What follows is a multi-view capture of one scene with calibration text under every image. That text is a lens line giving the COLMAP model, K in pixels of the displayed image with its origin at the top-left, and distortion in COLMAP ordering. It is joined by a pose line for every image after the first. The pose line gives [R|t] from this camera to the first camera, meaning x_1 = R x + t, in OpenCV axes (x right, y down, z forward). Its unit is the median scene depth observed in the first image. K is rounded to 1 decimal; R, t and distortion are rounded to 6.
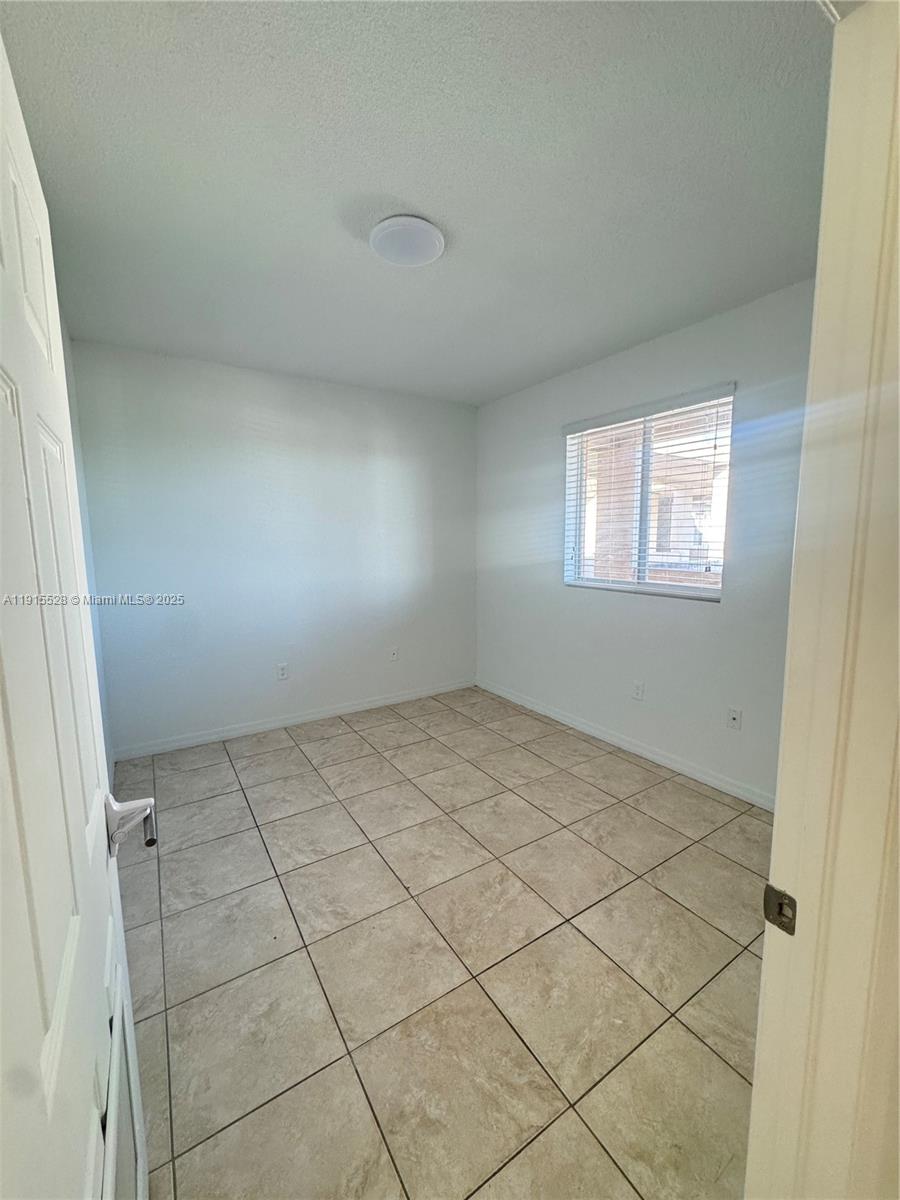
lens RADIAL K [[484.9, 0, 453.5], [0, 484.9, 601.6], [0, 0, 1]] dist [0.000958, 0.000131]
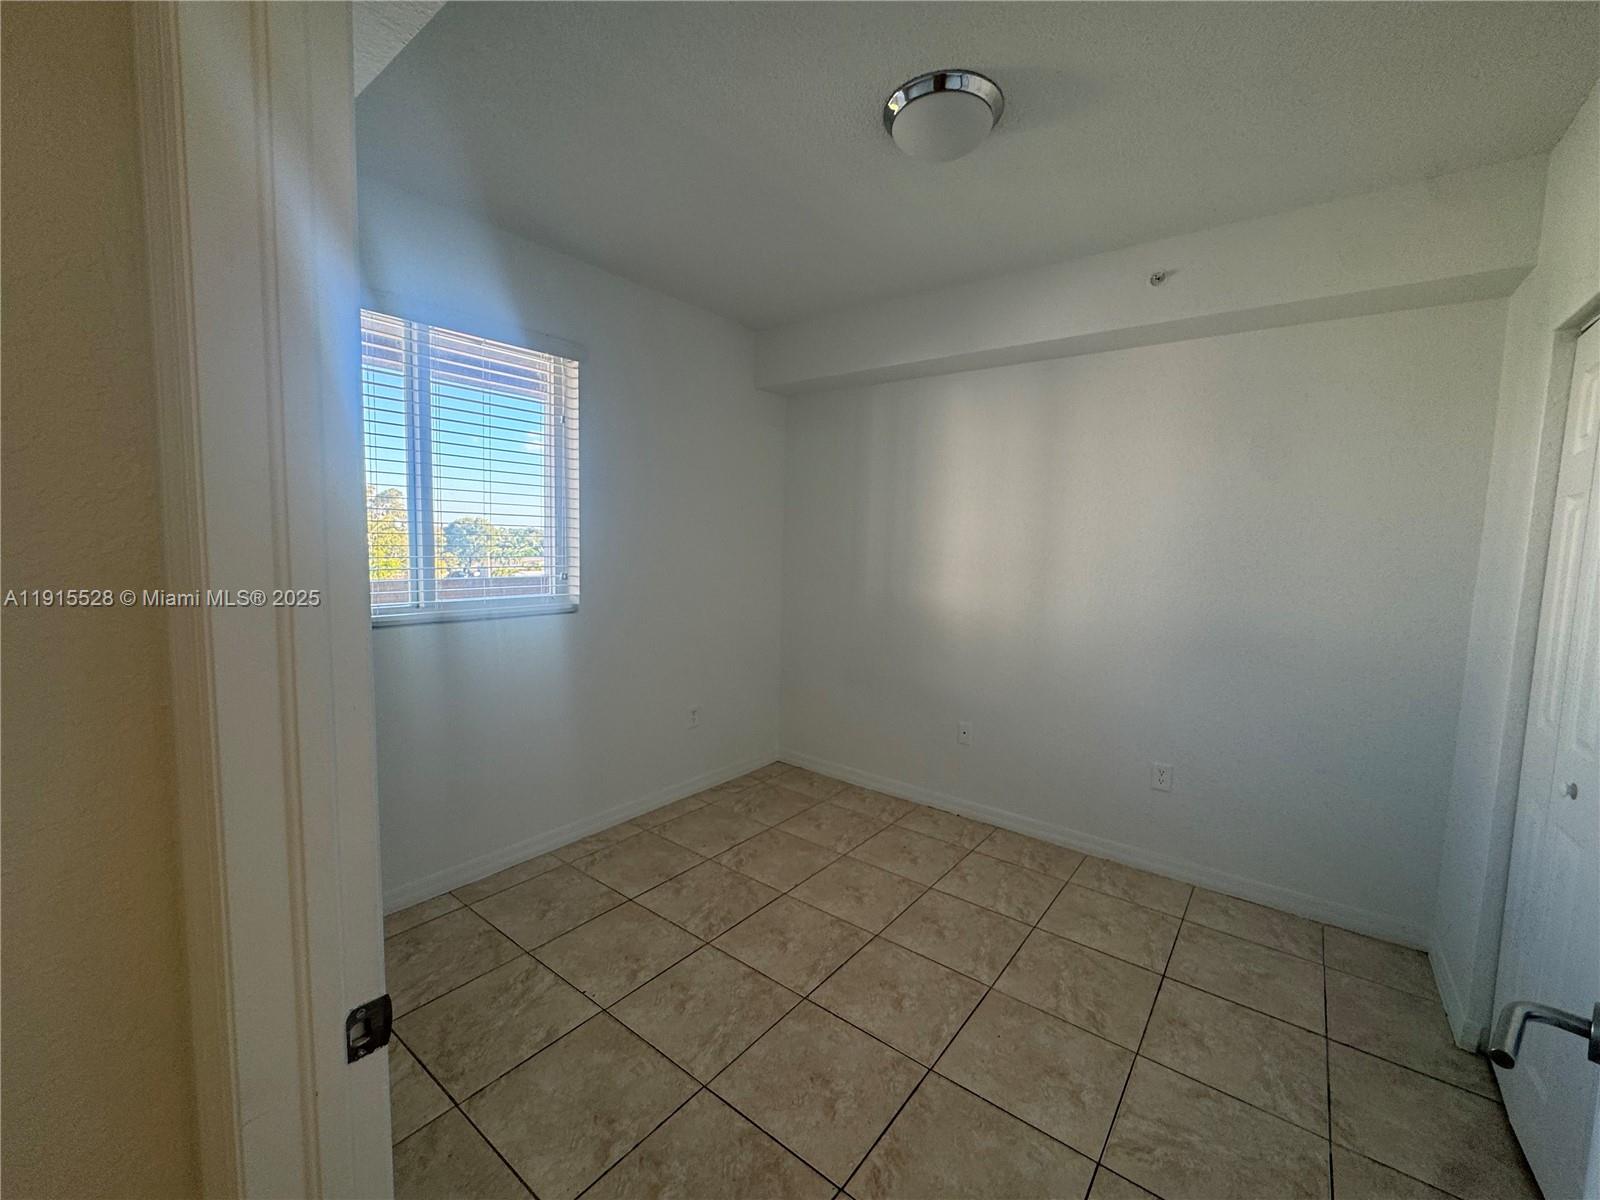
lens RADIAL K [[646.5, 0, 799.6], [0, 646.5, 599.1], [0, 0, 1]] dist [0.000958, 0.000131]
pose [[0.314808, 0.080025, -0.945776, 0.811047], [-0.144129, 0.988915, 0.035701, -0.043958], [0.938148, 0.125075, 0.322852, 0.579200]]
